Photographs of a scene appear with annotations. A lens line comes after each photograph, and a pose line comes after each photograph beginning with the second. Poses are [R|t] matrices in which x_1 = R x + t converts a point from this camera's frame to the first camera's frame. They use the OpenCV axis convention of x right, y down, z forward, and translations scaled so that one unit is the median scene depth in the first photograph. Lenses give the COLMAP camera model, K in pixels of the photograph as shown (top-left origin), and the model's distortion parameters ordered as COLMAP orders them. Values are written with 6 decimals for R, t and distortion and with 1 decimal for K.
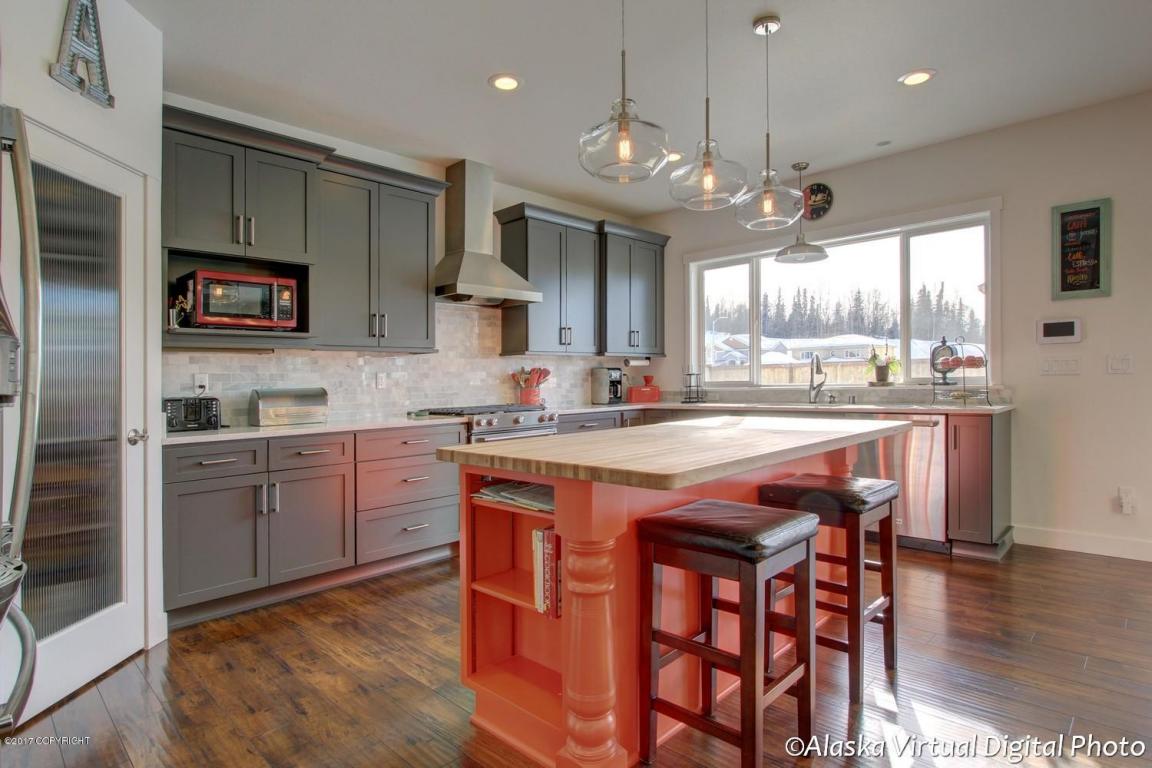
lens RADIAL K [[597.8, 0, 574.5], [0, 597.8, 378.2], [0, 0, 1]] dist [-0.006021, 0.000254]
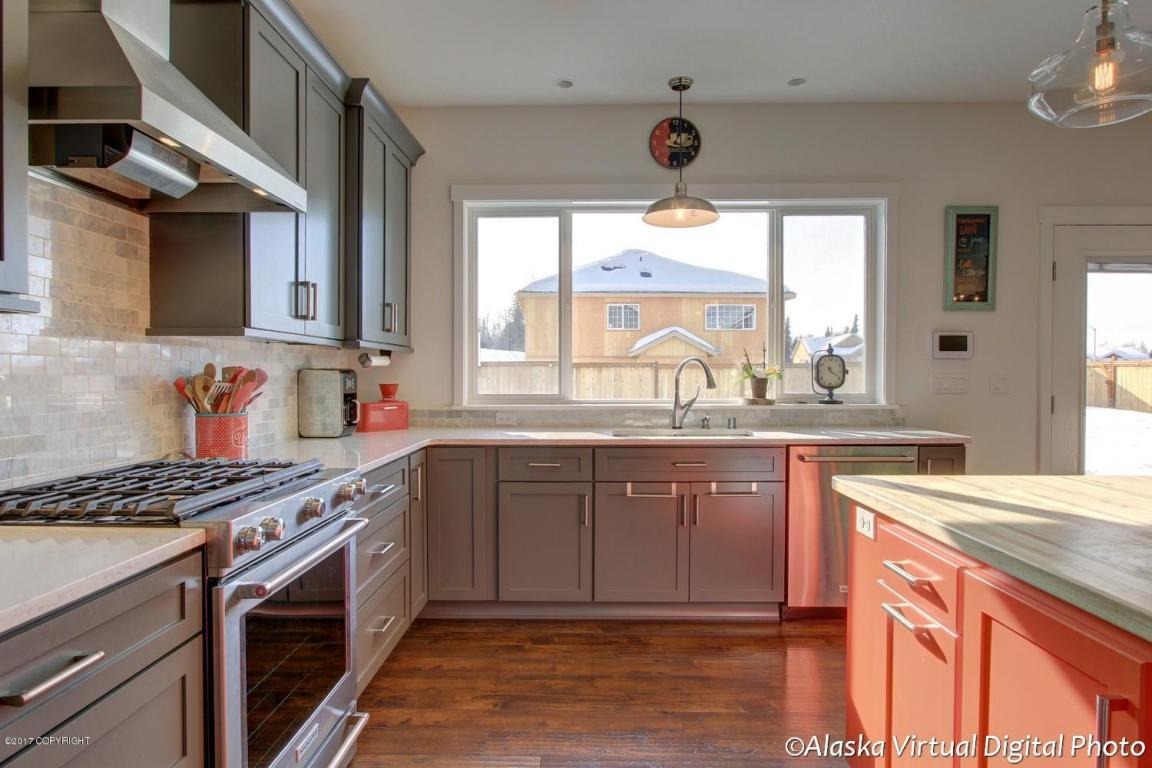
lens RADIAL K [[662.2, 0, 568.4], [0, 662.2, 388.2], [0, 0, 1]] dist [-0.018398, 0.009092]
pose [[0.736513, 0.004906, 0.676406, -0.232333], [-0.017020, 0.999792, 0.011281, -0.012660], [-0.676210, -0.019821, 0.736443, 0.534712]]
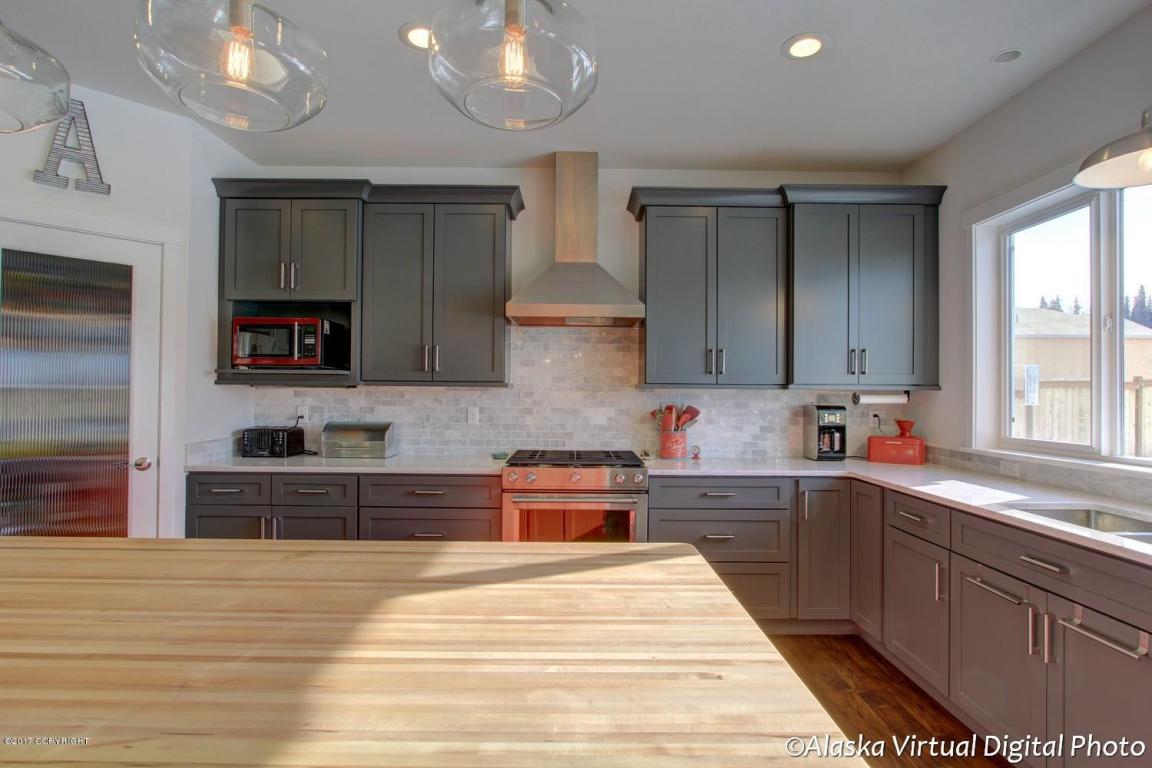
lens RADIAL K [[568.5, 0, 585.0], [0, 568.5, 387.5], [0, 0, 1]] dist [-0.016572, 0.000362]
pose [[0.708993, 0.018192, -0.704981, 0.386391], [-0.020724, 0.999773, 0.004957, -0.043841], [0.704911, 0.011096, 0.709209, 0.459134]]
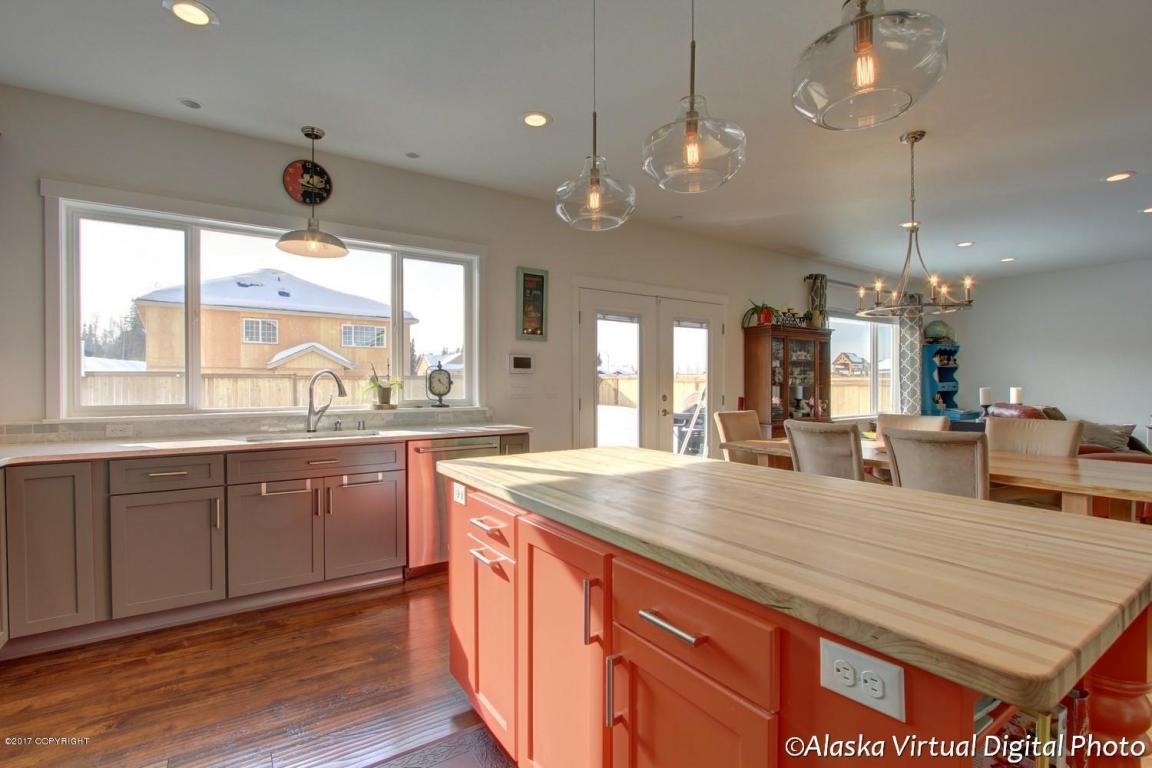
lens RADIAL K [[536.8, 0, 574.9], [0, 536.8, 391.6], [0, 0, 1]] dist [-0.017625, 0.003120]
pose [[0.213335, 0.005578, 0.976963, -0.241181], [-0.007656, 0.999963, -0.004038, -0.012813], [-0.976949, -0.006618, 0.213370, 0.519437]]
